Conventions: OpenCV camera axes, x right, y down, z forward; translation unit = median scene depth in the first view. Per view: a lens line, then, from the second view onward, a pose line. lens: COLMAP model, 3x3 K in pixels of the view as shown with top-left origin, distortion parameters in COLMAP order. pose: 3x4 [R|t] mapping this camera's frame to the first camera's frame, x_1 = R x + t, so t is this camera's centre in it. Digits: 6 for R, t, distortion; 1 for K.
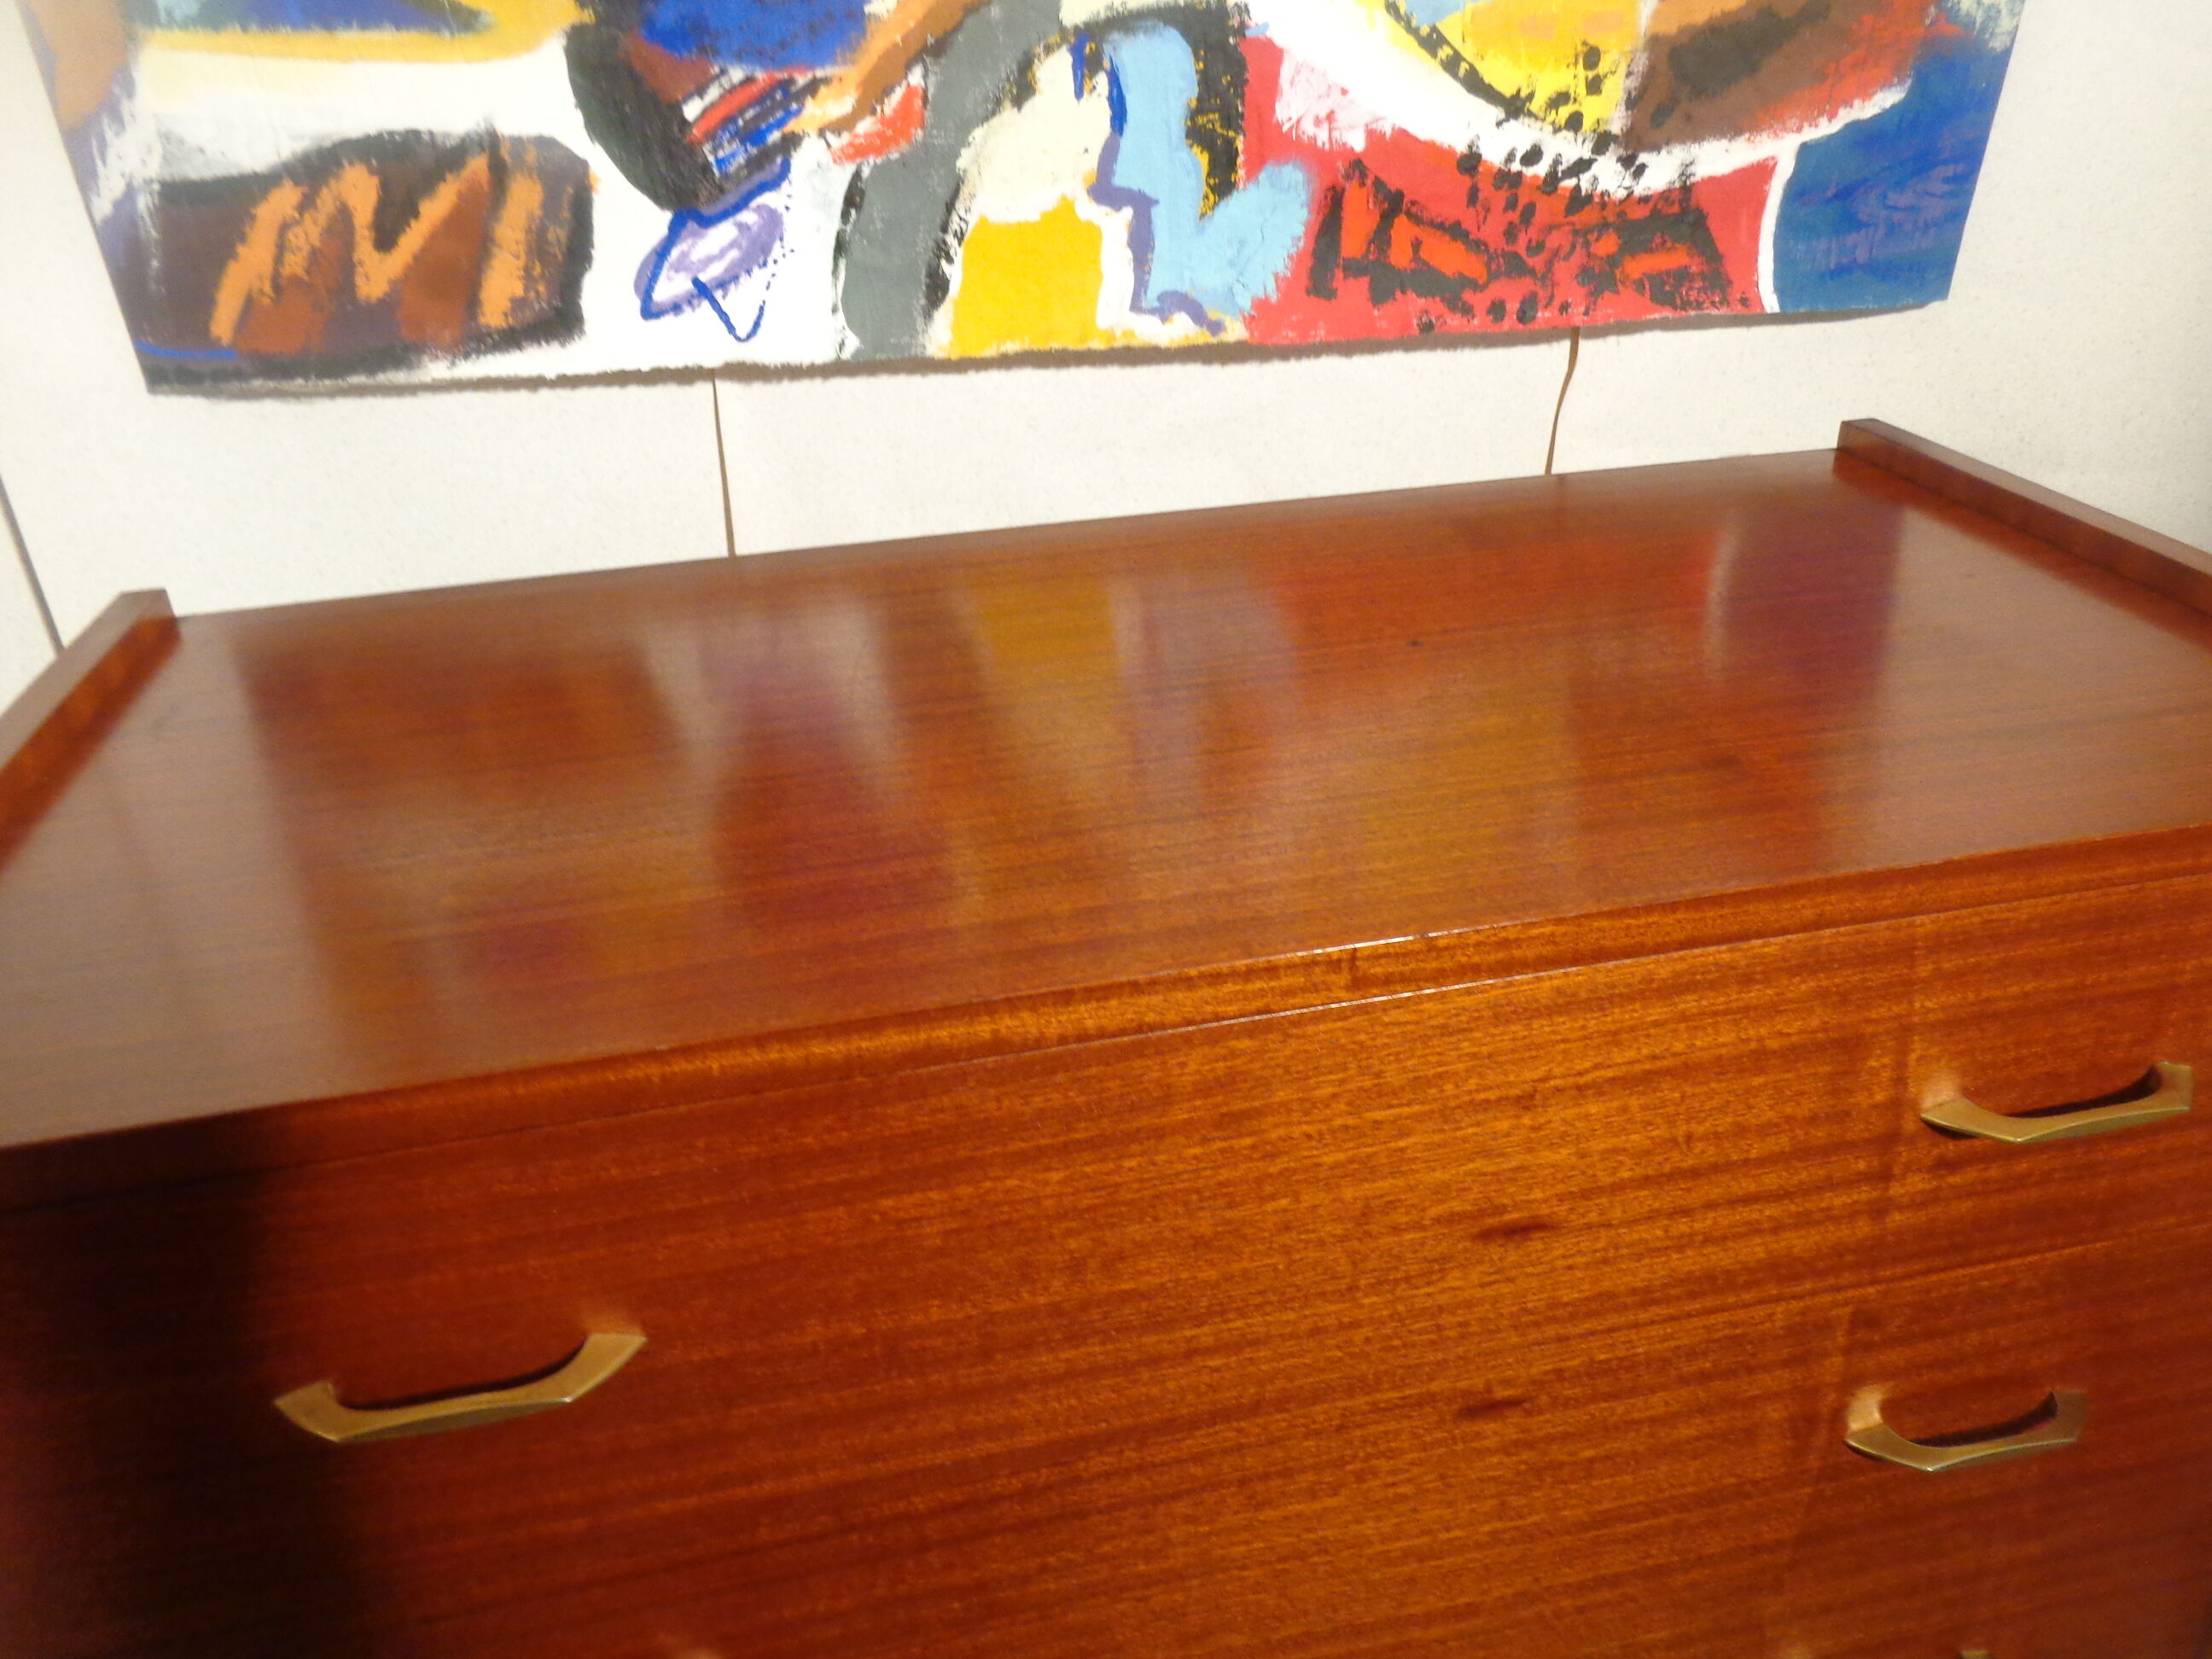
lens RADIAL K [[1641.6, 0, 1102.5], [0, 1641.6, 830.2], [0, 0, 1]] dist [-0.016822, 0.001279]
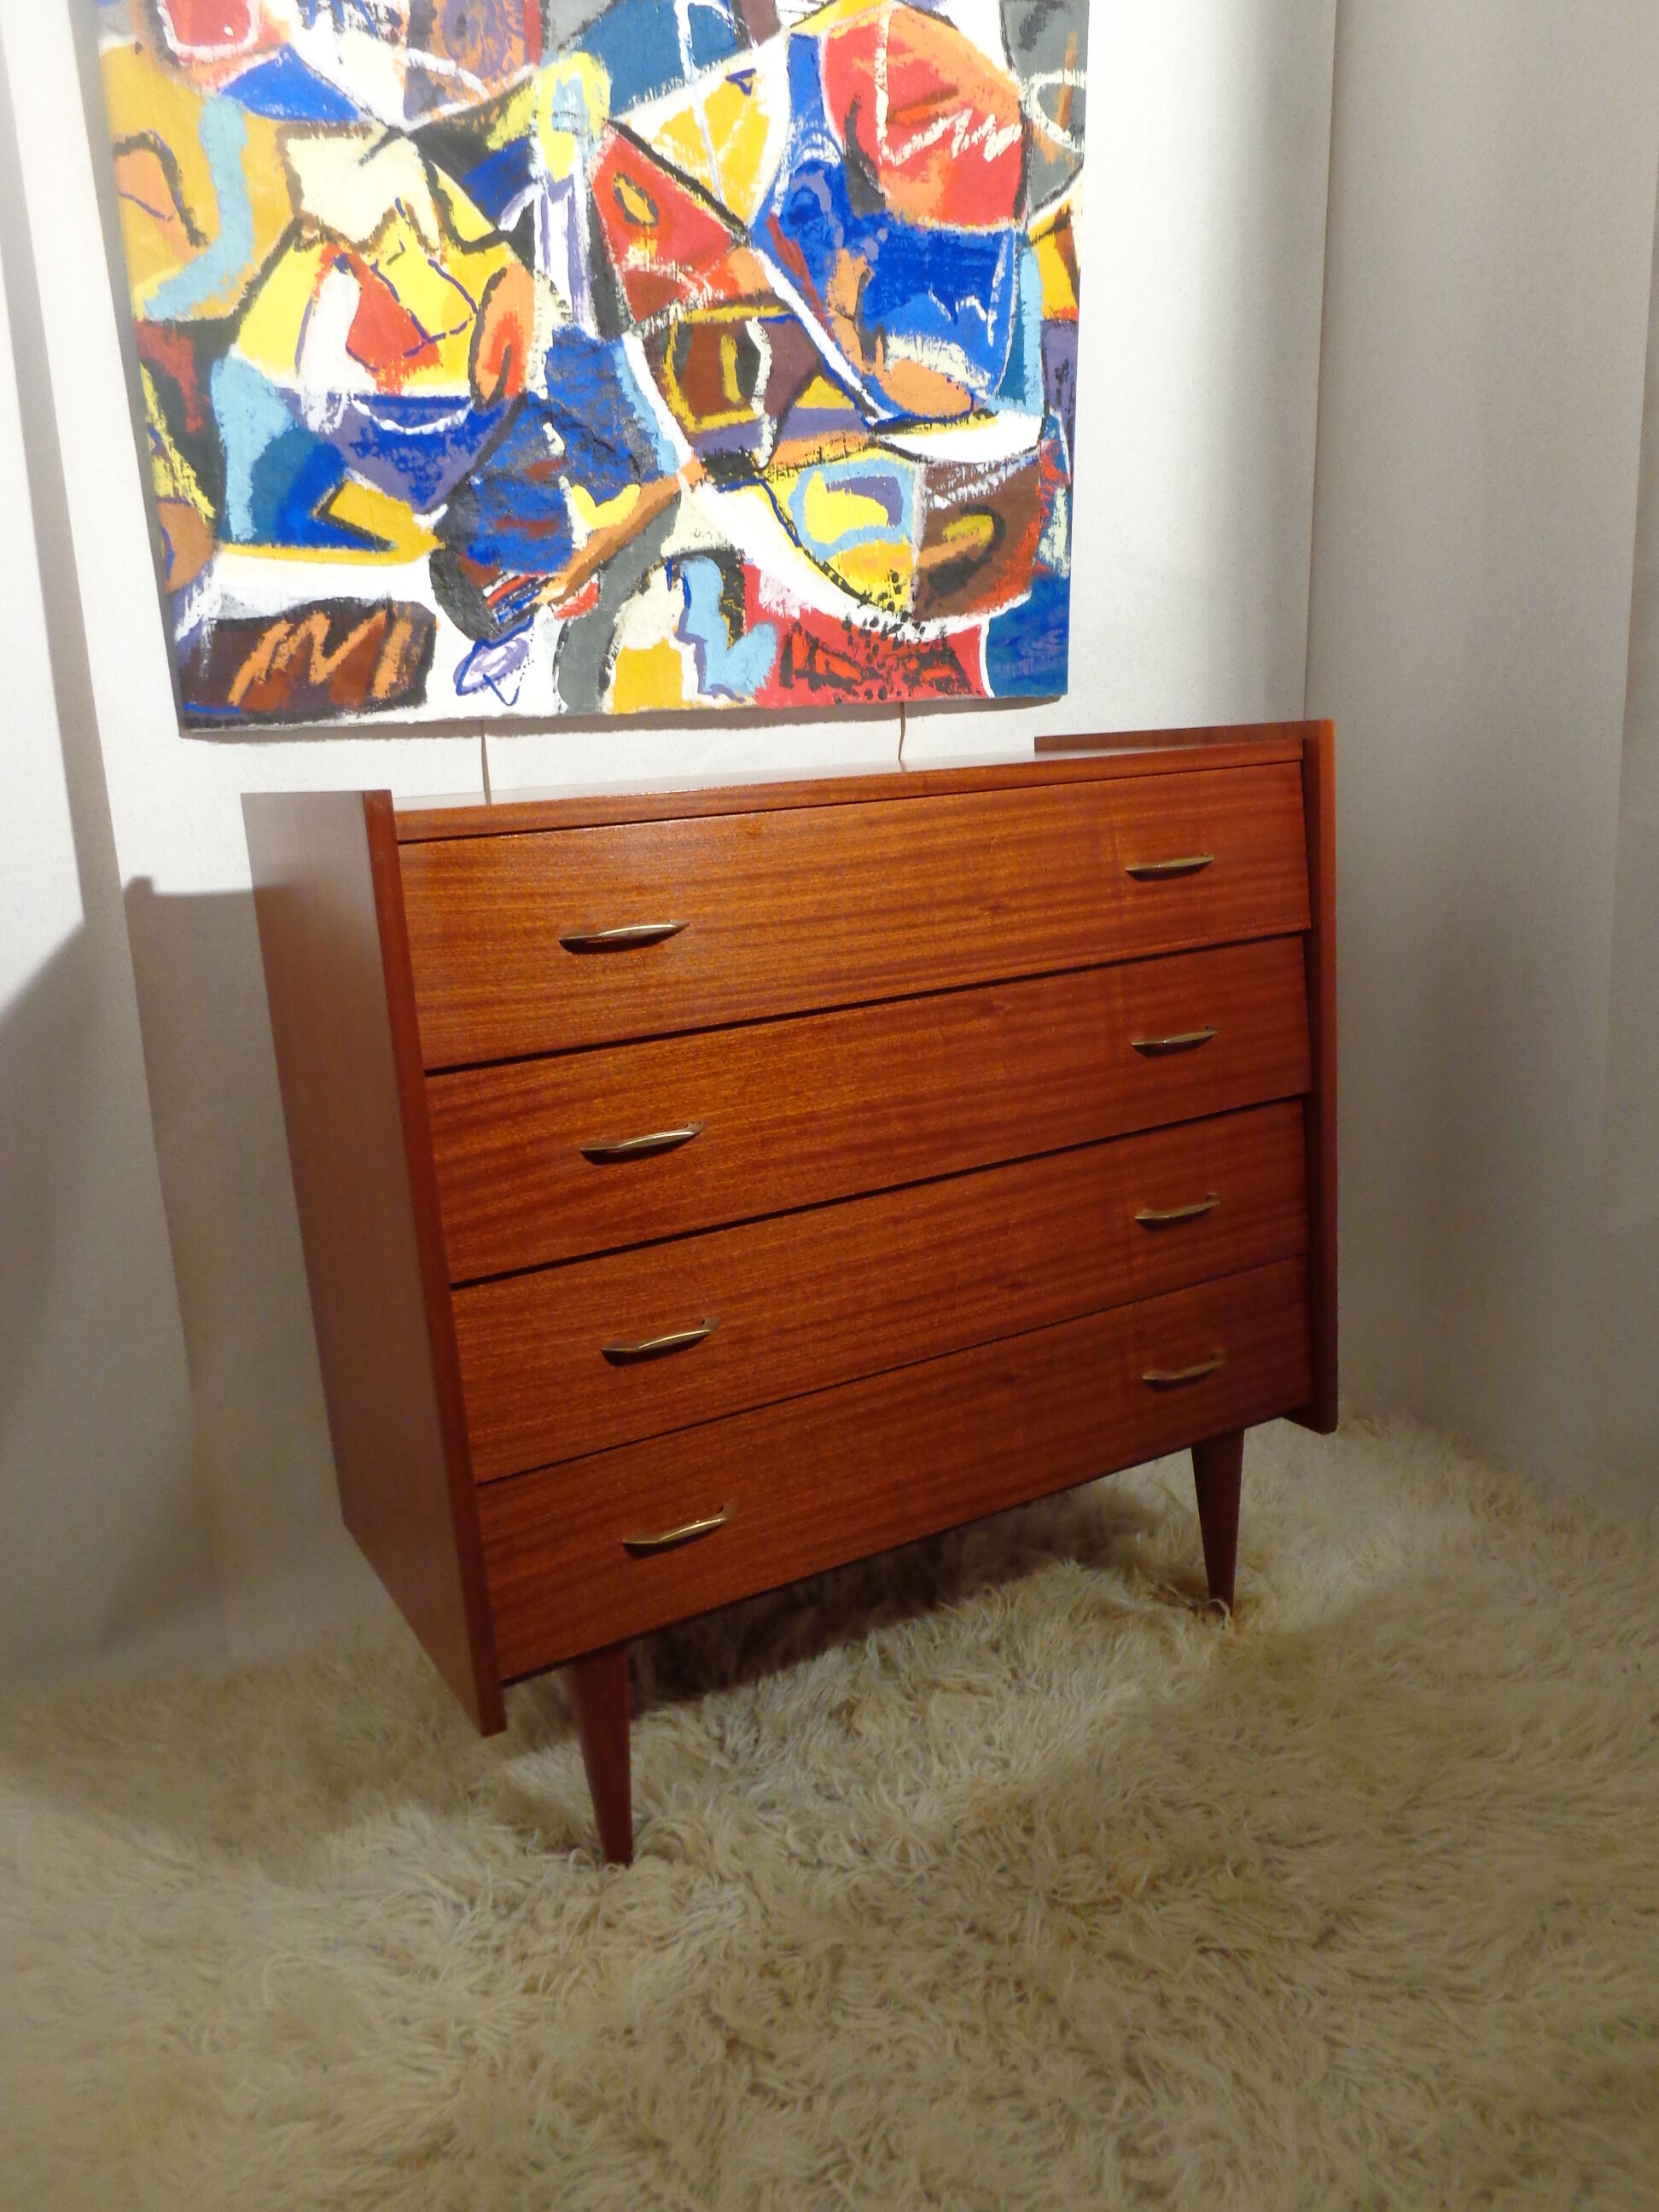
lens RADIAL K [[1641.6, 0, 820.3], [0, 1641.6, 1089.4], [0, 0, 1]] dist [-0.016822, 0.001279]
pose [[0.949462, -0.086368, 0.301765, -0.506040], [0.170905, 0.948640, -0.266220, 0.727944], [-0.263274, 0.304339, 0.915459, -0.751185]]
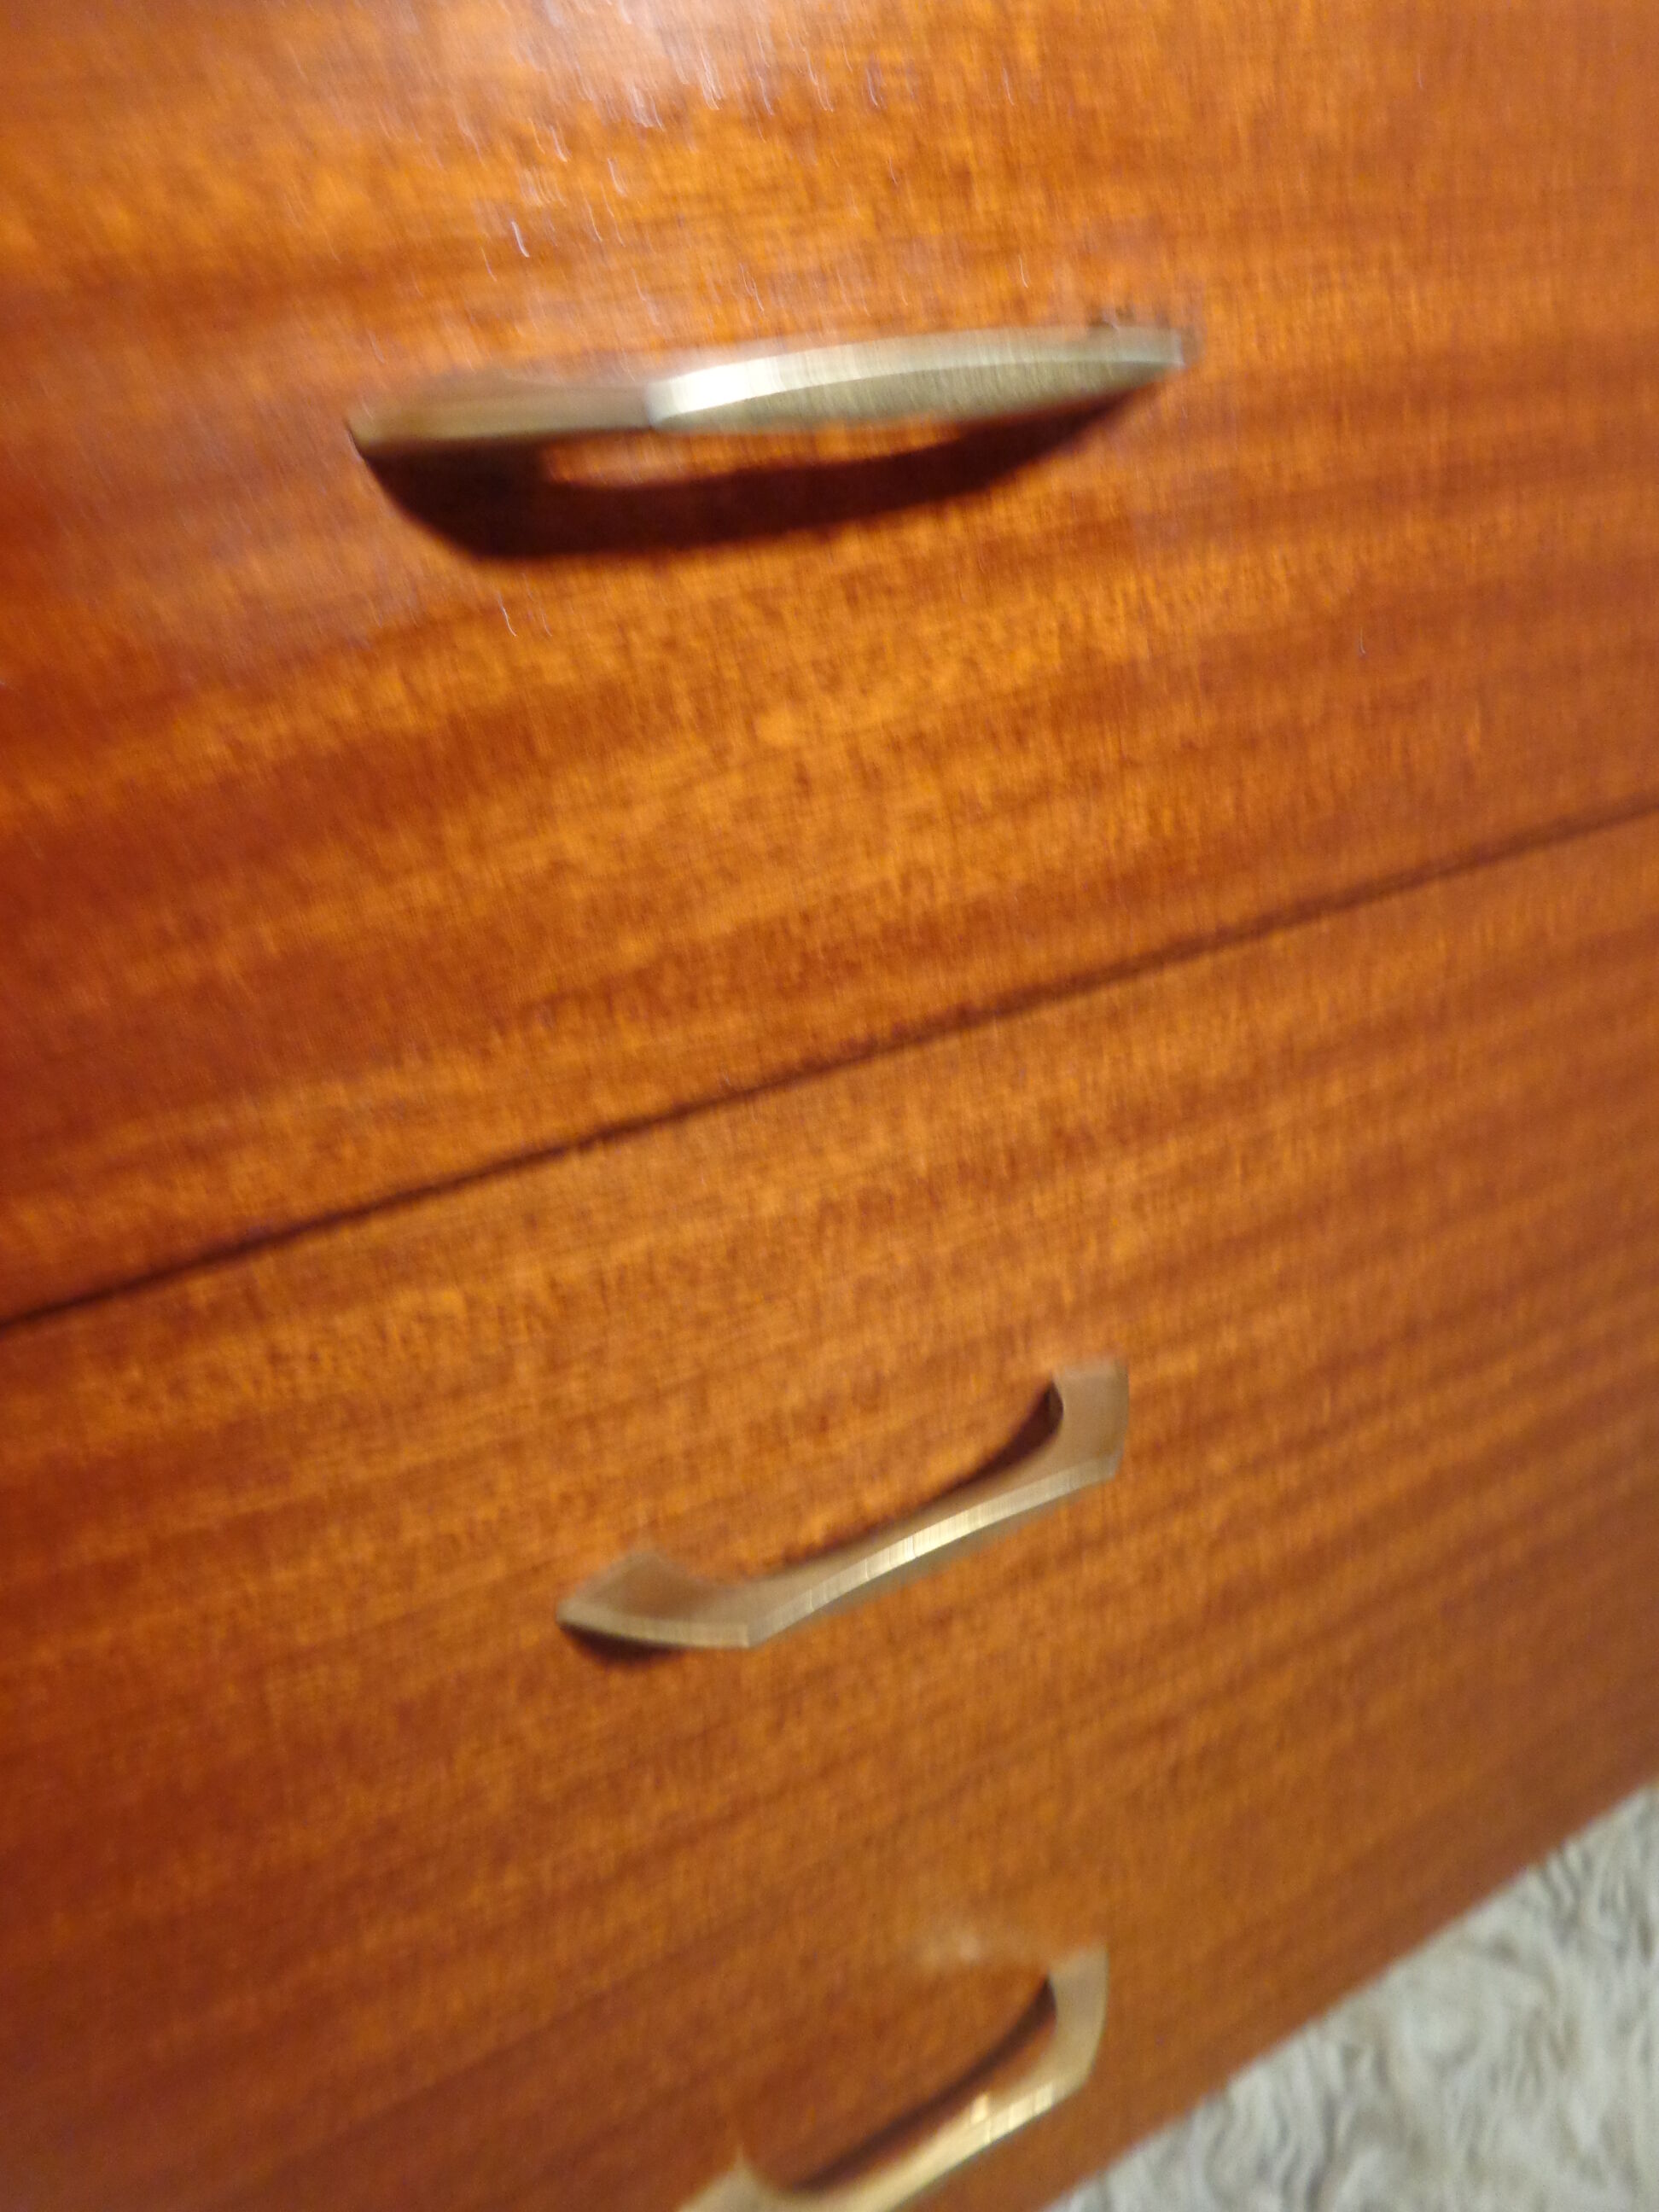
lens RADIAL K [[1641.6, 0, 816.2], [0, 1641.6, 1105.0], [0, 0, 1]] dist [-0.016822, 0.001279]
pose [[0.947847, -0.157982, 0.276817, -0.287786], [0.154125, 0.987403, 0.035781, 0.432632], [-0.278983, 0.008750, 0.960256, 0.454466]]
